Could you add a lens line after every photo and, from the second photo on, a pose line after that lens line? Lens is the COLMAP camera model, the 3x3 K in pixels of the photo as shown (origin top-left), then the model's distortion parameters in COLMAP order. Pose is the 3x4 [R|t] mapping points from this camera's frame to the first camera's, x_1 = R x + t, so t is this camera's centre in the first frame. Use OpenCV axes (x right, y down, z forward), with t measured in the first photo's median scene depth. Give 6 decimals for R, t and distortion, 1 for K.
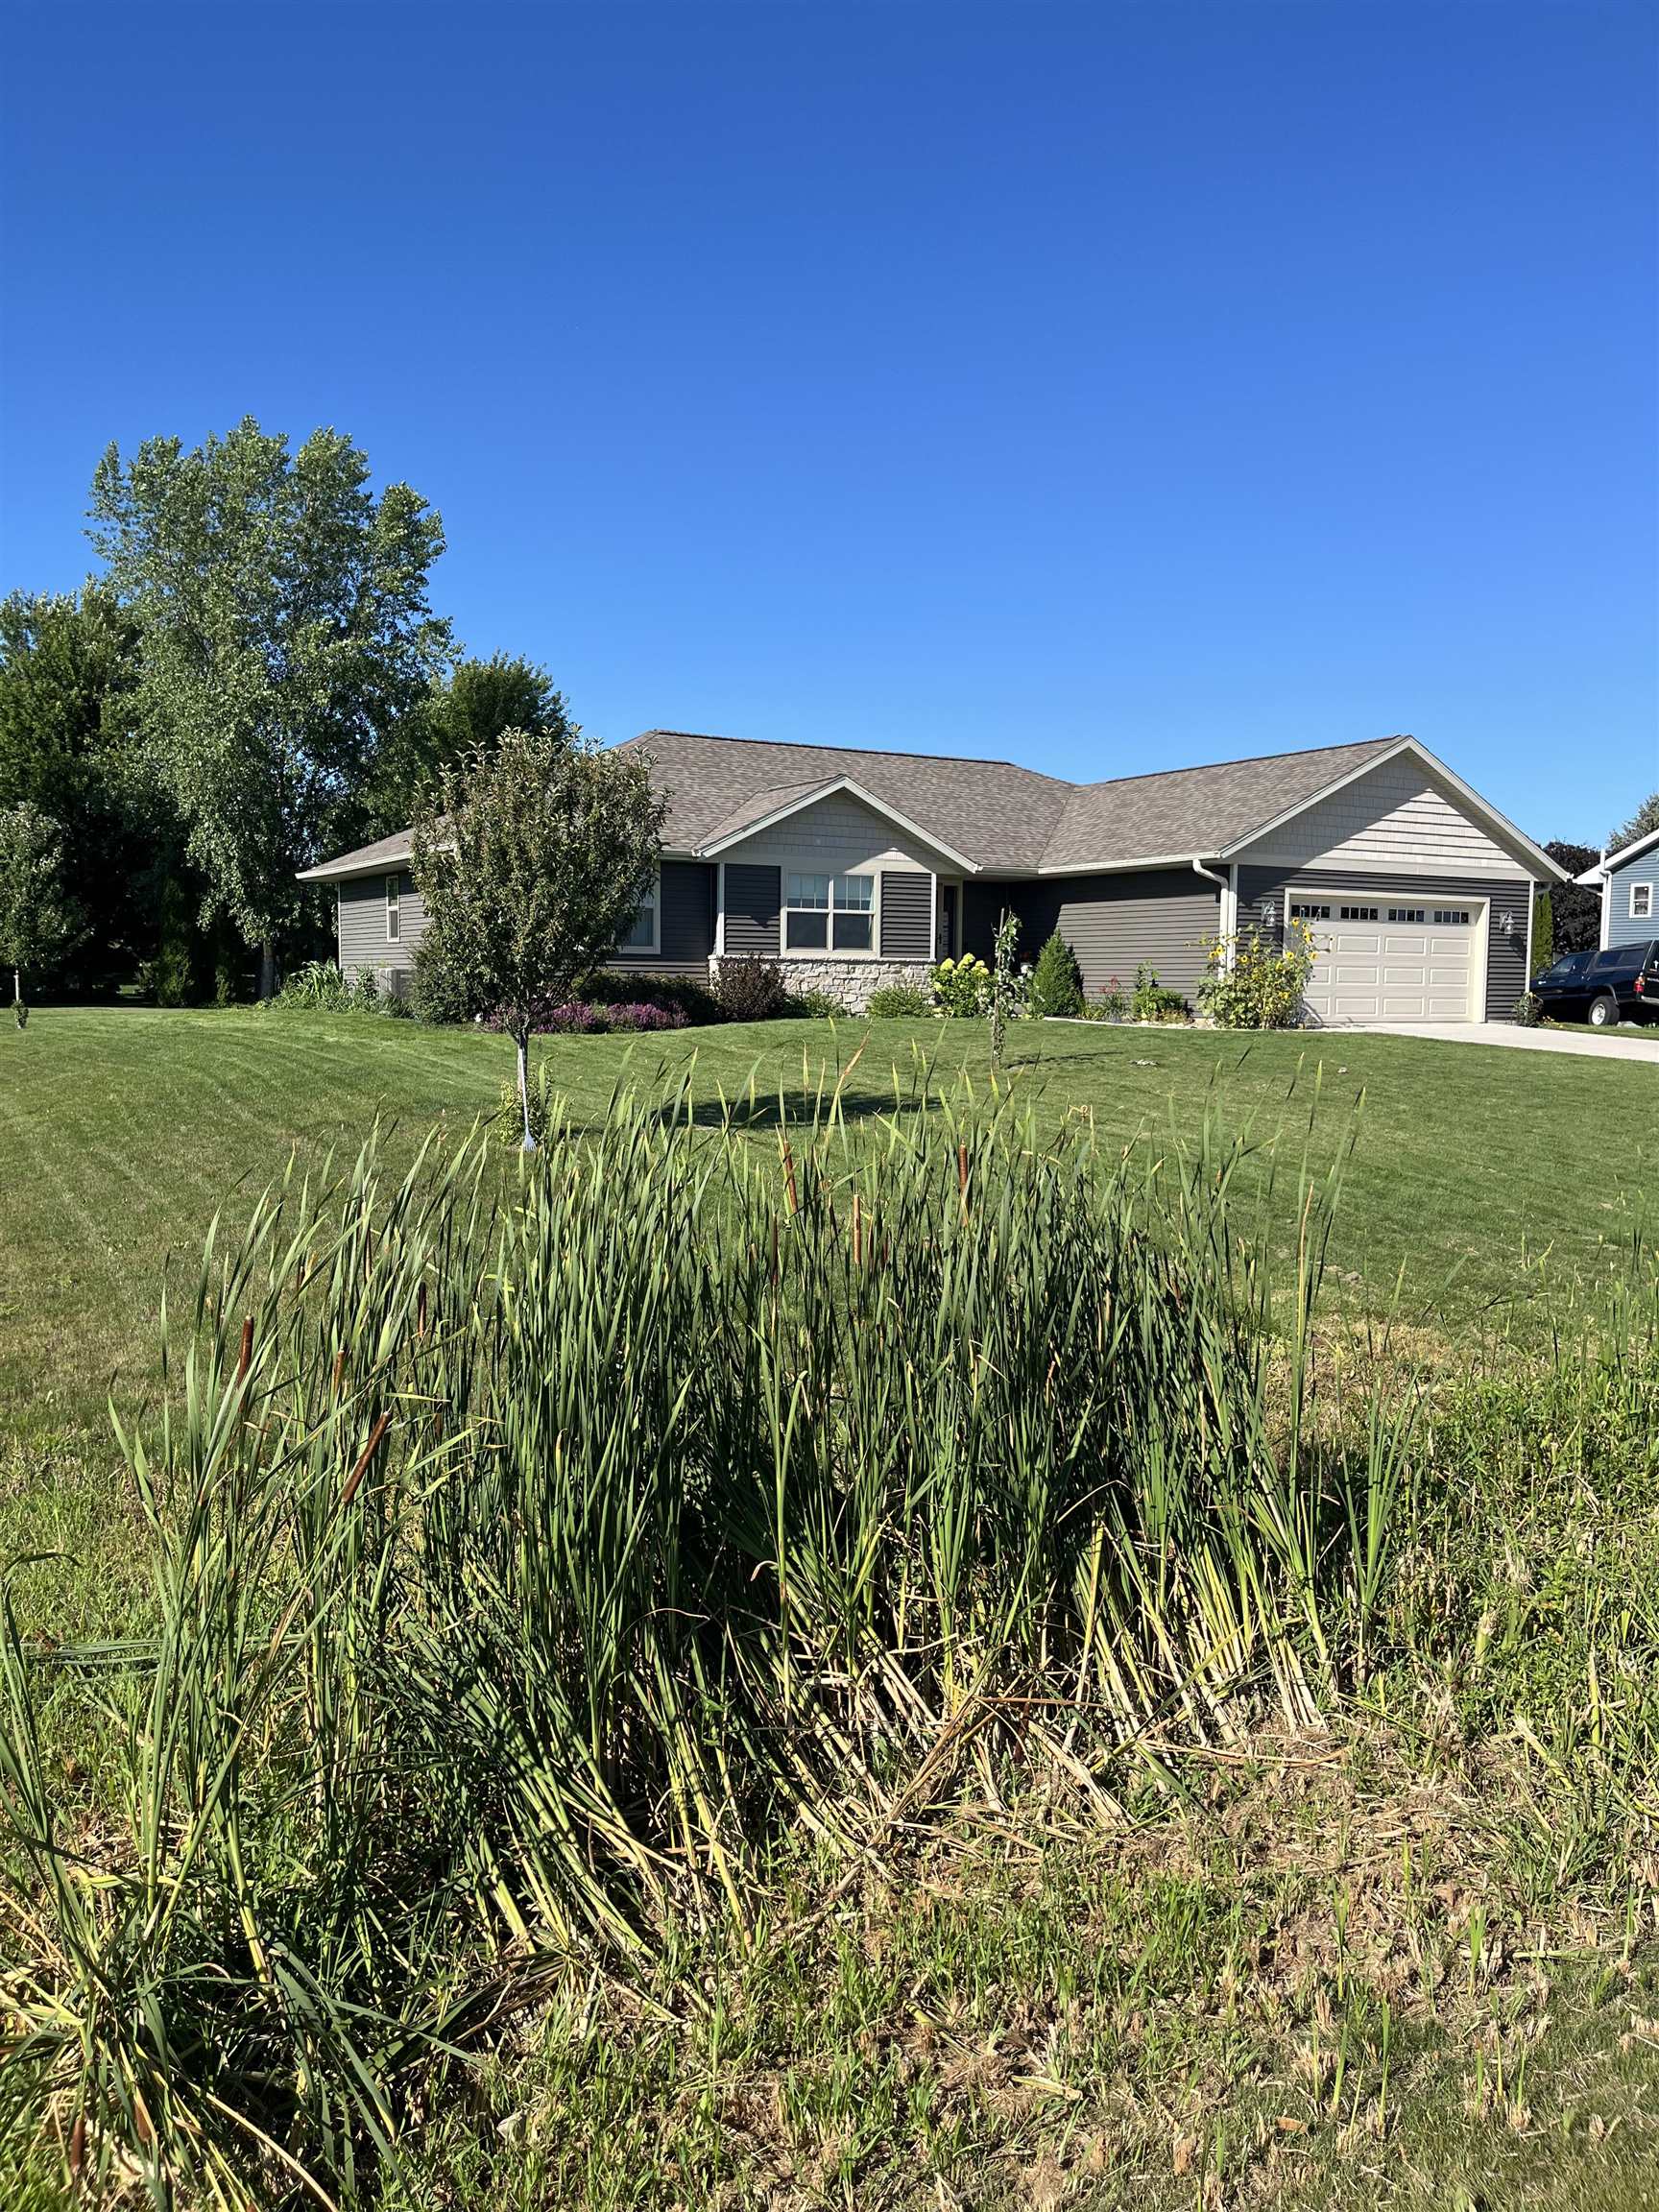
lens RADIAL K [[1698.7, 0, 829.5], [0, 1698.7, 1106.0], [0, 0, 1]] dist [0.030494, -0.008125]
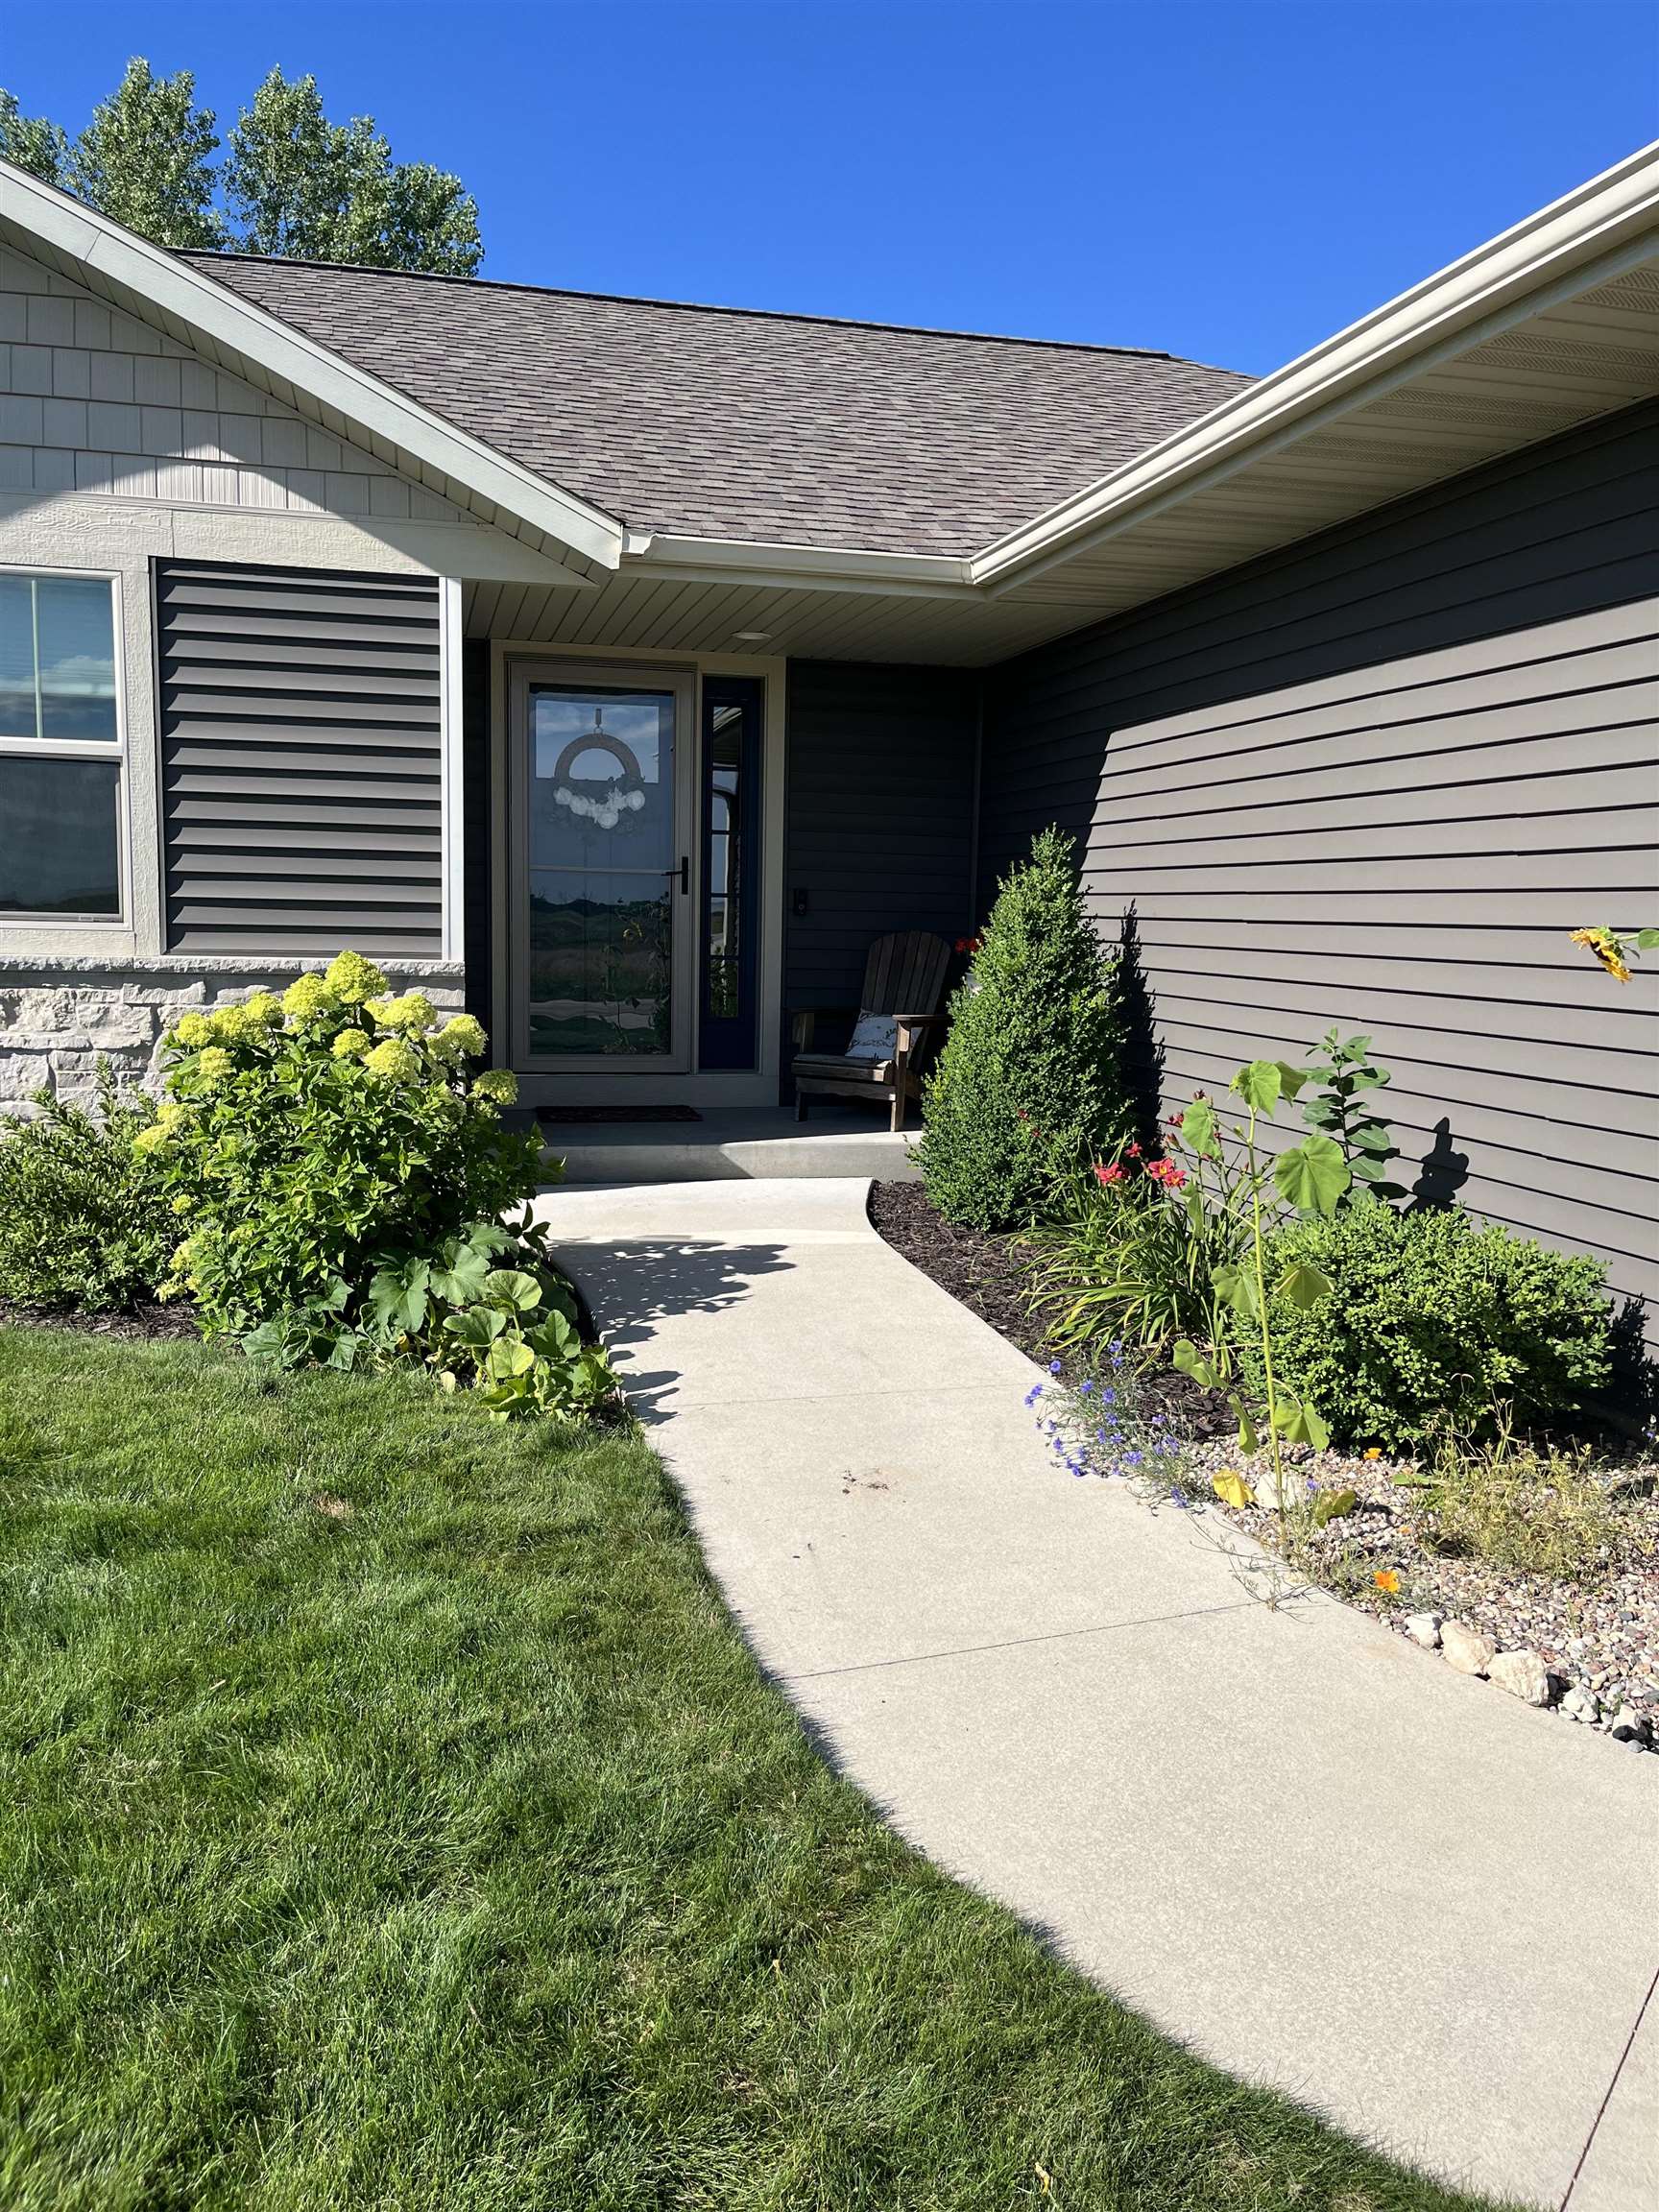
lens RADIAL K [[1698.7, 0, 829.5], [0, 1698.7, 1106.0], [0, 0, 1]] dist [0.030494, -0.008125]
pose [[0.956408, 0.047056, -0.288217, 0.183697], [-0.033944, 0.998156, 0.050326, -0.083125], [0.290053, -0.038349, 0.956242, 0.824081]]
